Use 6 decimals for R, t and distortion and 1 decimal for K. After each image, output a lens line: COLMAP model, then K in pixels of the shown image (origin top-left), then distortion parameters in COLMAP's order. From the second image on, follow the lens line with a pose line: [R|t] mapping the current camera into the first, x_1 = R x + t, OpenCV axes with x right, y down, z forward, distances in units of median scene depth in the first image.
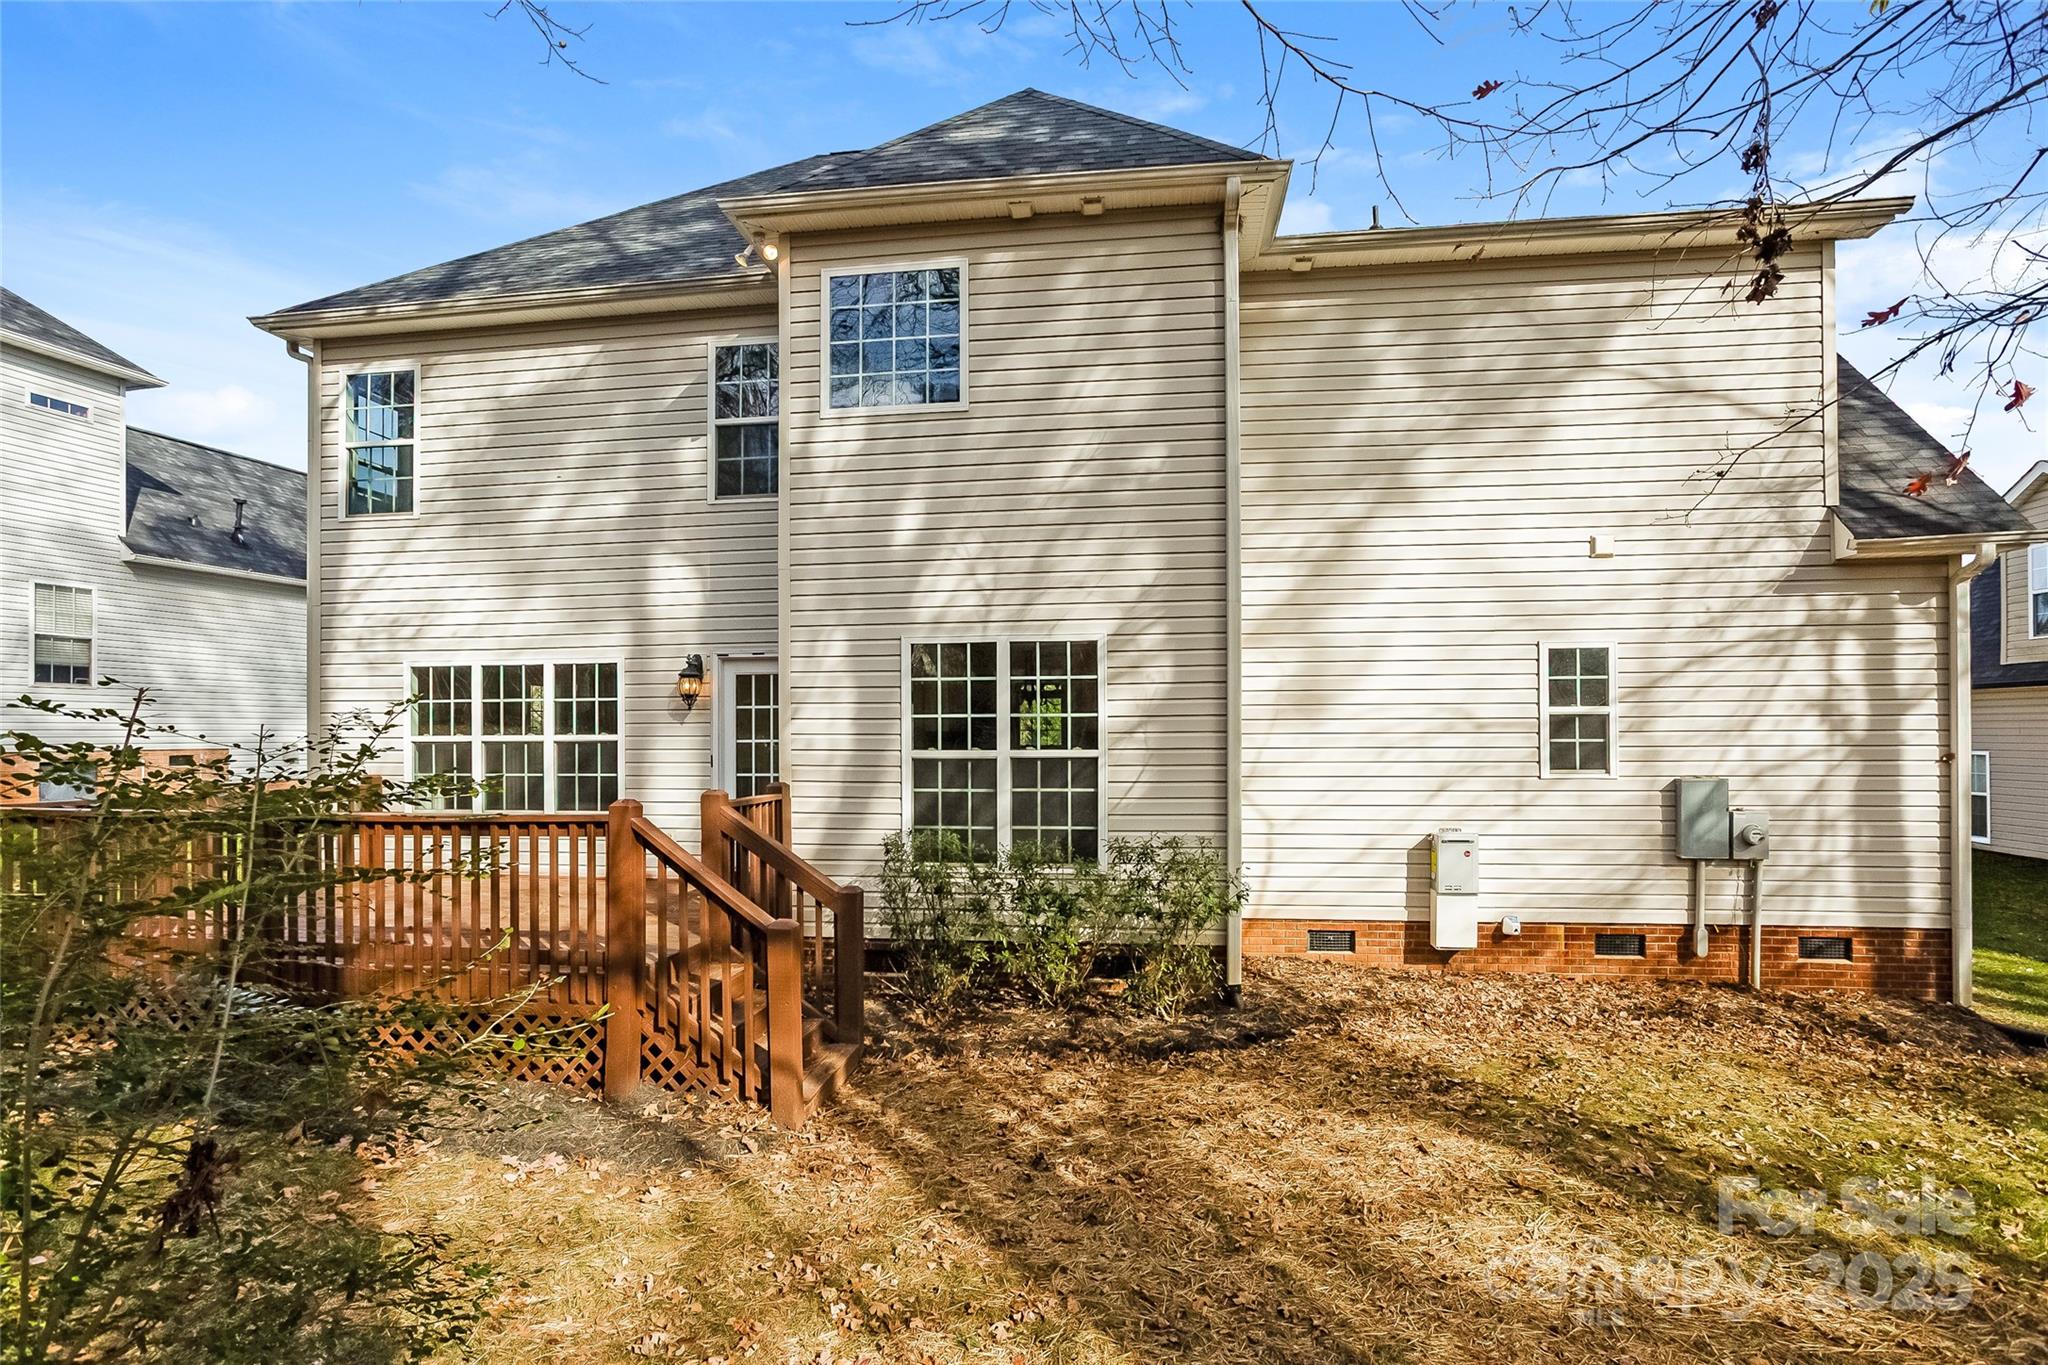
lens RADIAL K [[1040.2, 0, 1143.5], [0, 1040.2, 735.5], [0, 0, 1]] dist [-0.027917, 0.012968]
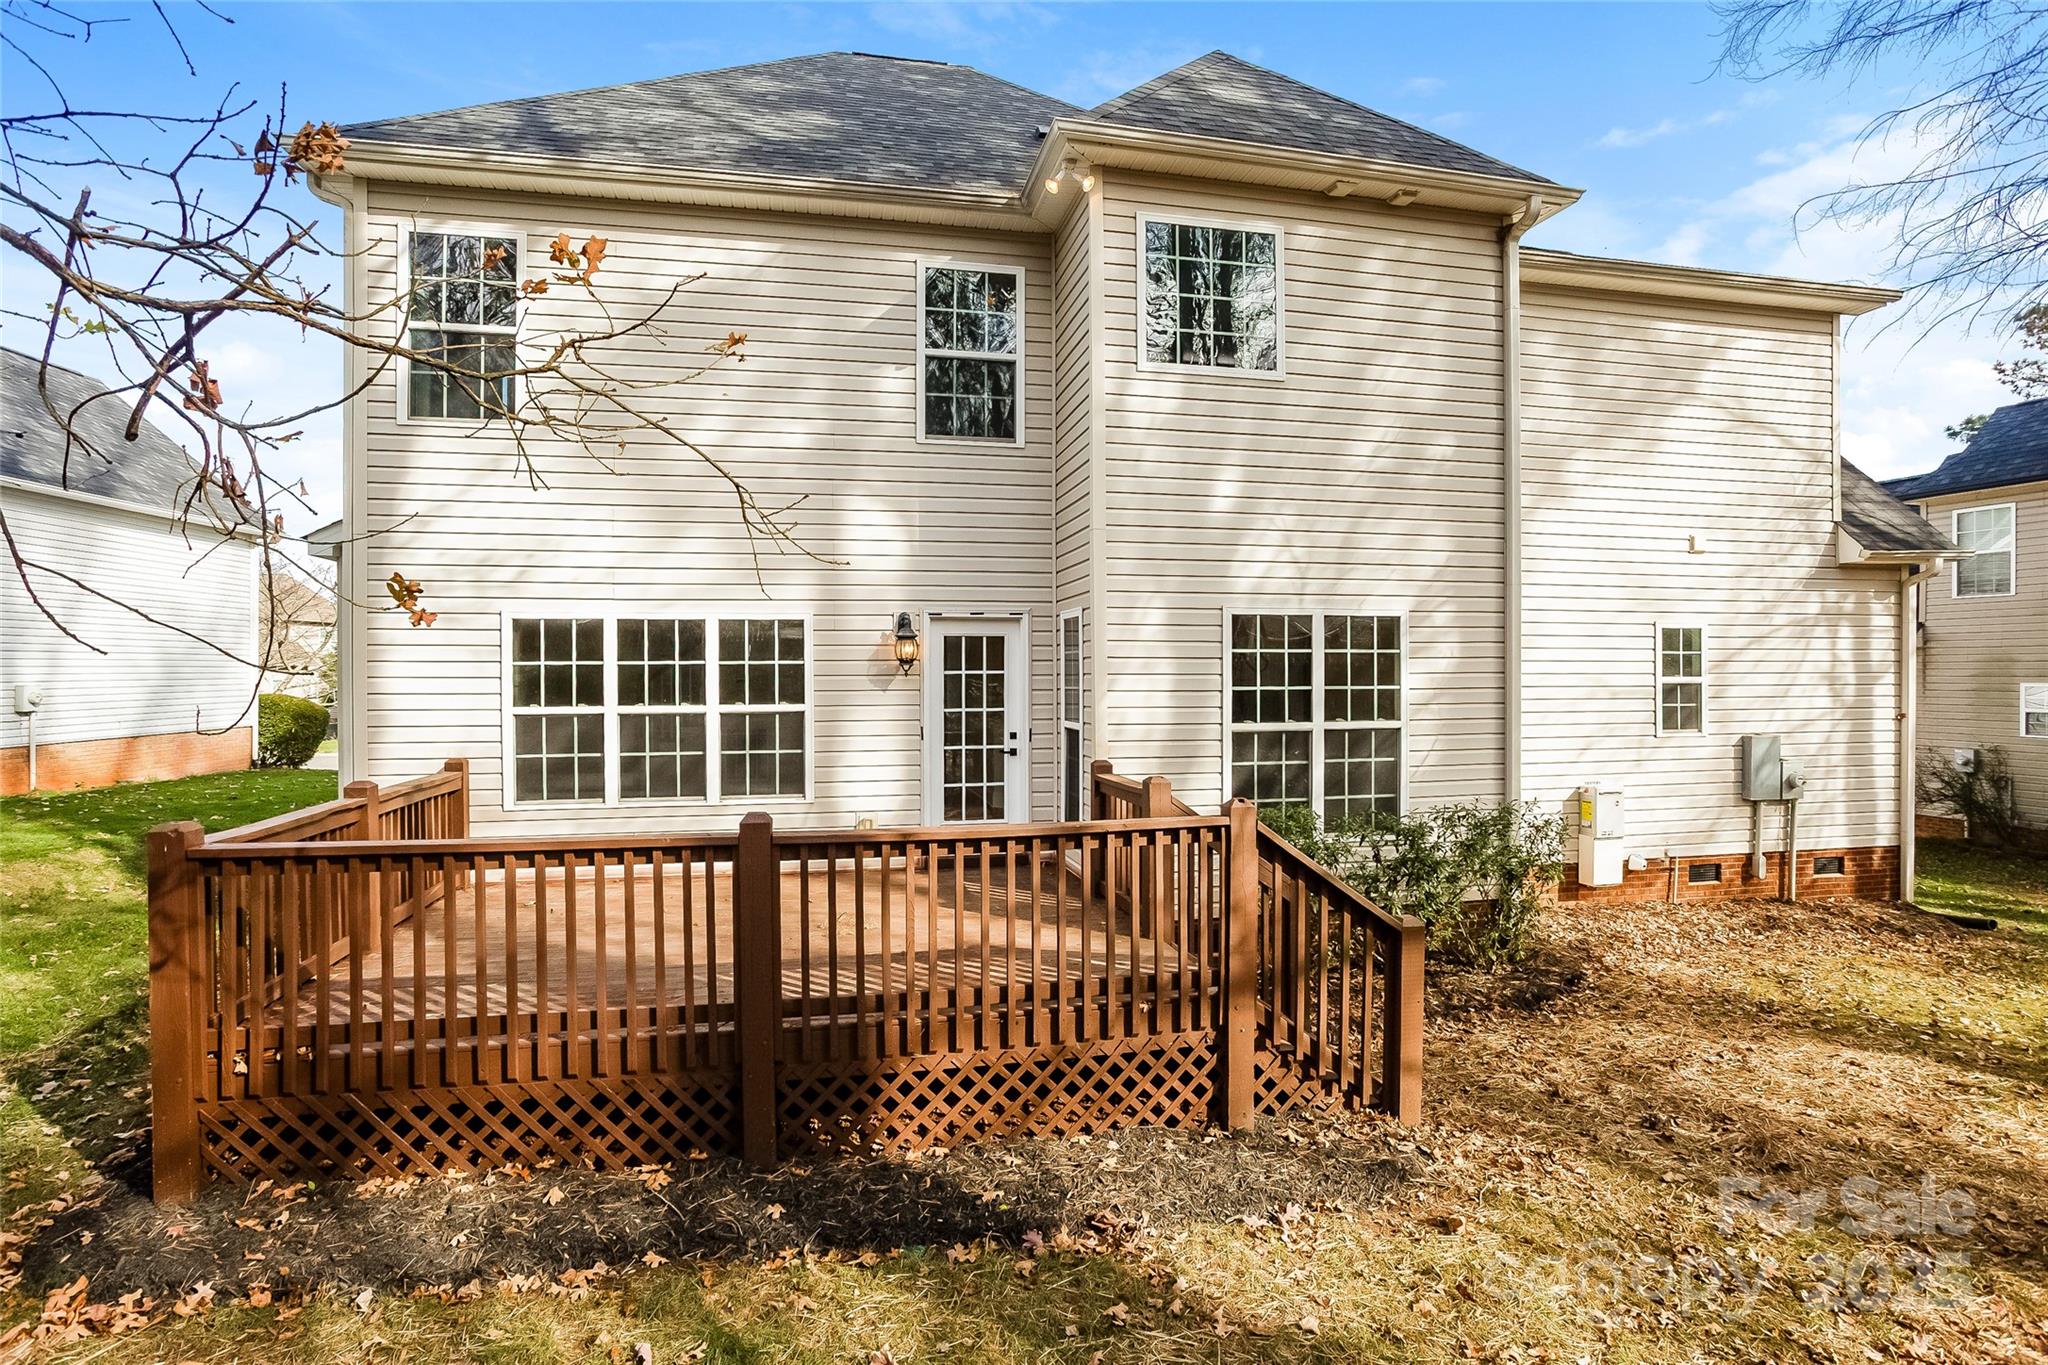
lens RADIAL K [[1040.2, 0, 904.5], [0, 1040.2, 663.2], [0, 0, 1]] dist [-0.027917, 0.012968]
pose [[0.939331, 0.002999, 0.342999, -0.842086], [-0.005004, 0.999975, 0.004963, -0.045649], [-0.342975, -0.006378, 0.939323, 0.190321]]
